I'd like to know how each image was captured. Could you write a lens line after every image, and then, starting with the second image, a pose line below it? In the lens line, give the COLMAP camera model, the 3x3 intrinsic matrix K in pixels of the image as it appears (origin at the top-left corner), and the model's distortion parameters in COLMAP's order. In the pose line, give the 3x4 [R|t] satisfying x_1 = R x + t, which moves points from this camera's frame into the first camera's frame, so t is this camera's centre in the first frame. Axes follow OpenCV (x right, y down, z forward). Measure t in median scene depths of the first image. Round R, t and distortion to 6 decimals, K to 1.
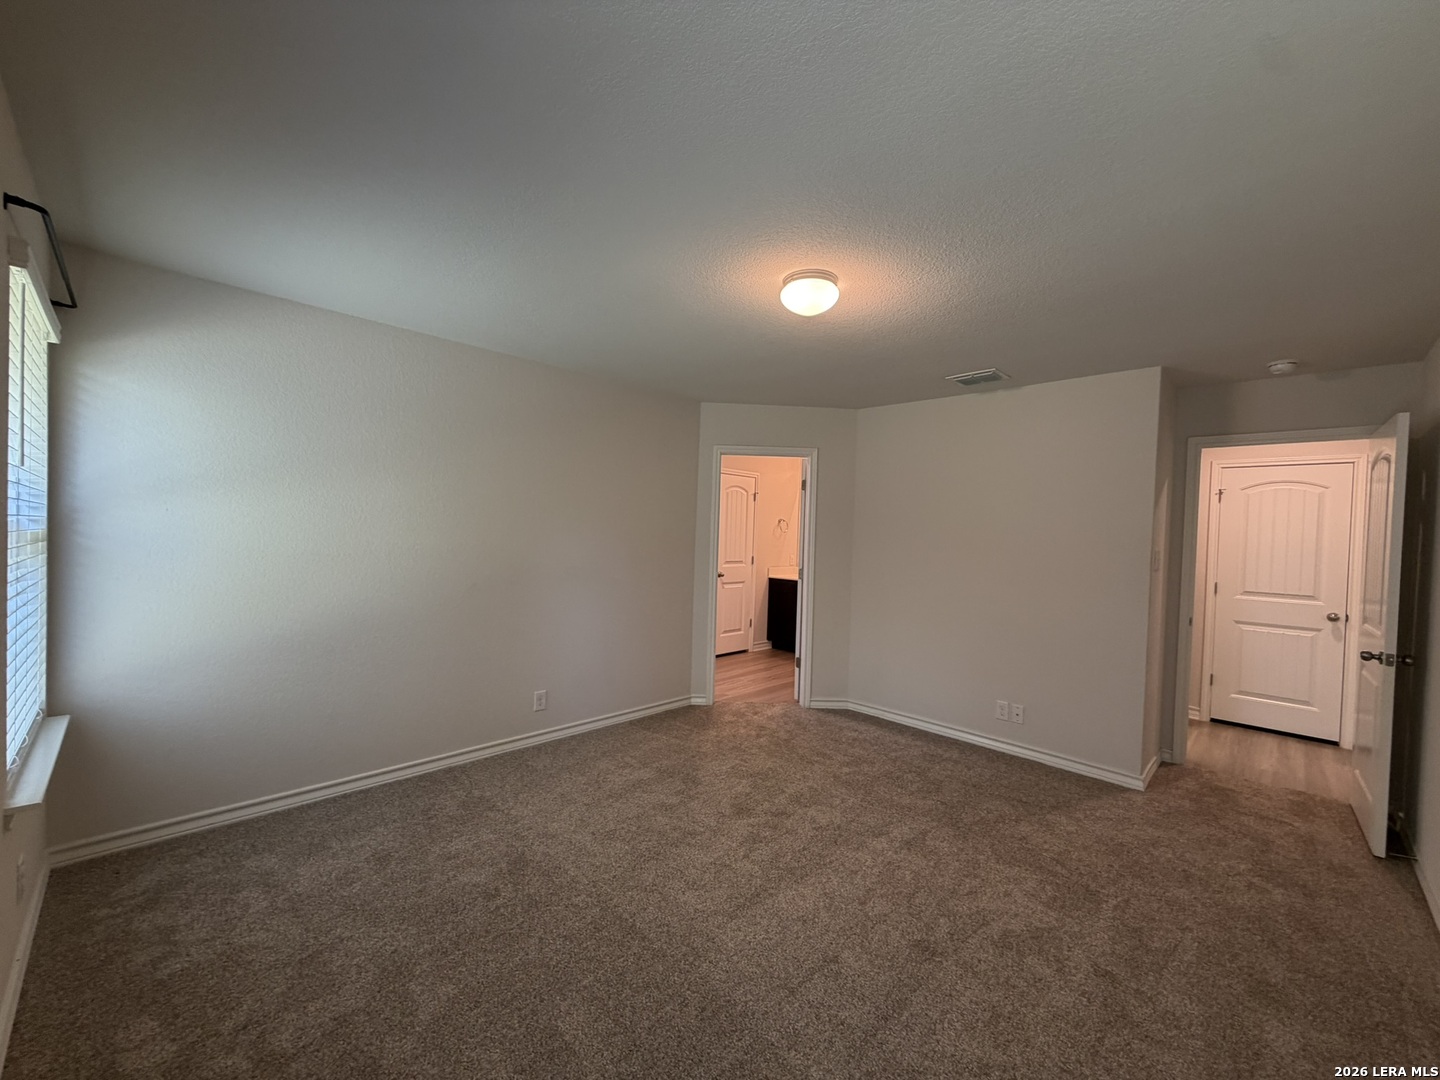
lens RADIAL K [[574.9, 0, 720.0], [0, 574.9, 542.5], [0, 0, 1]] dist [-0.002232, -0.000559]
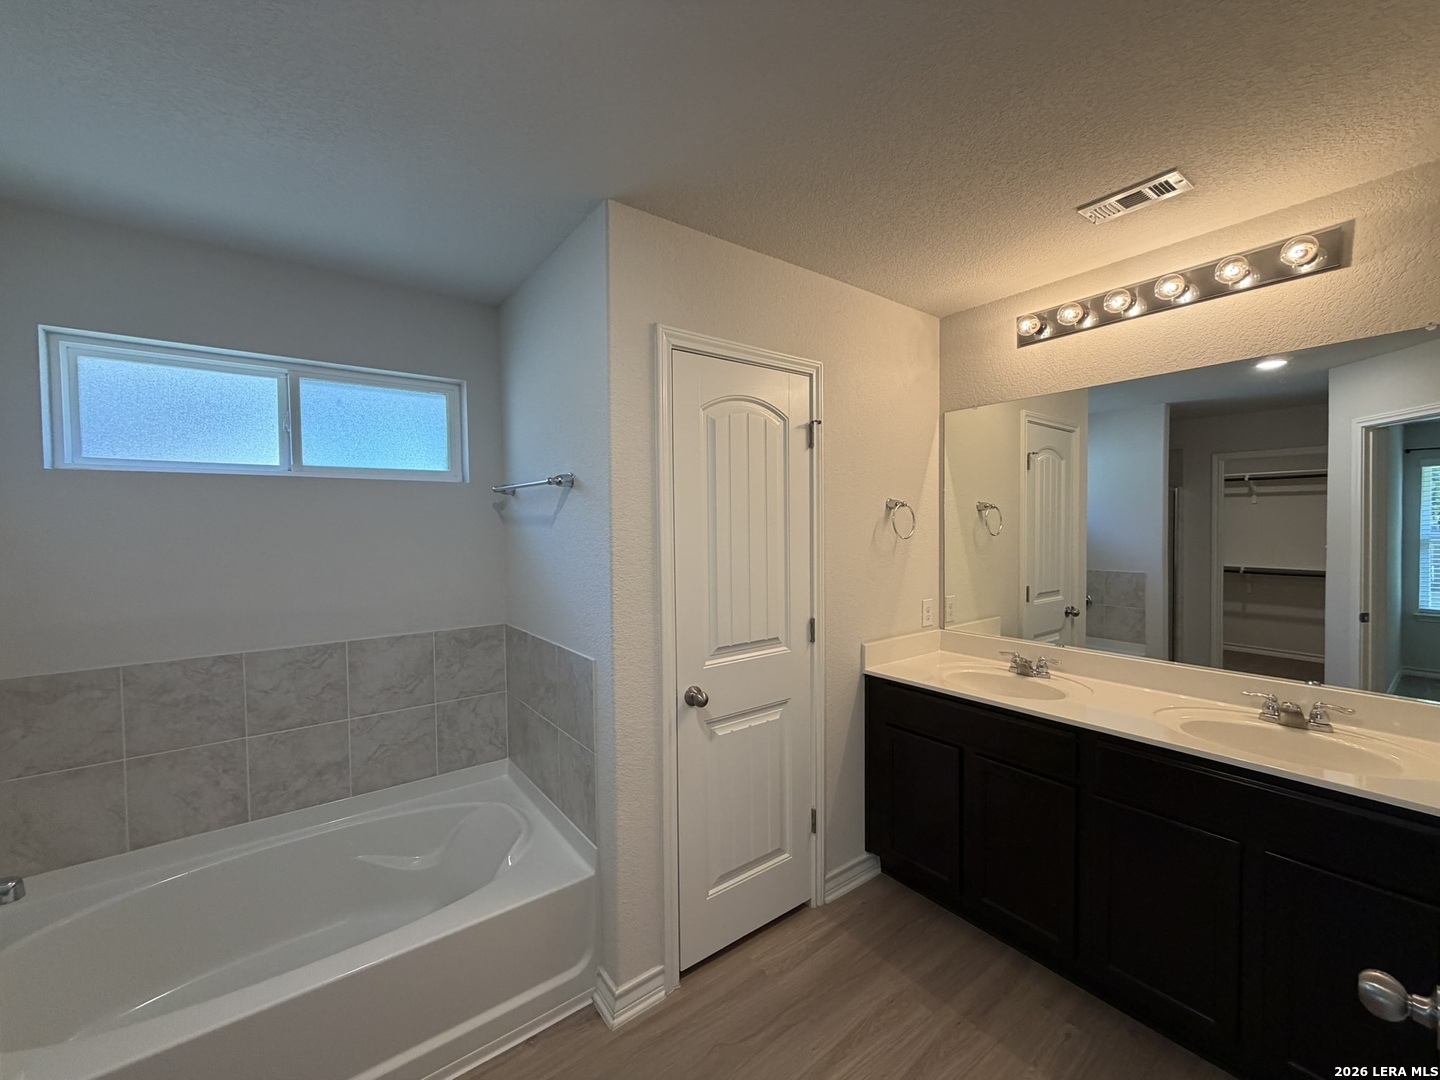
lens RADIAL K [[574.9, 0, 720.5], [0, 574.9, 540.5], [0, 0, 1]] dist [-0.002232, -0.000559]
pose [[0.988410, -0.039378, -0.146609, 0.055277], [0.040282, 0.999183, 0.003200, -0.023019], [0.146364, -0.009068, 0.989189, 0.670063]]
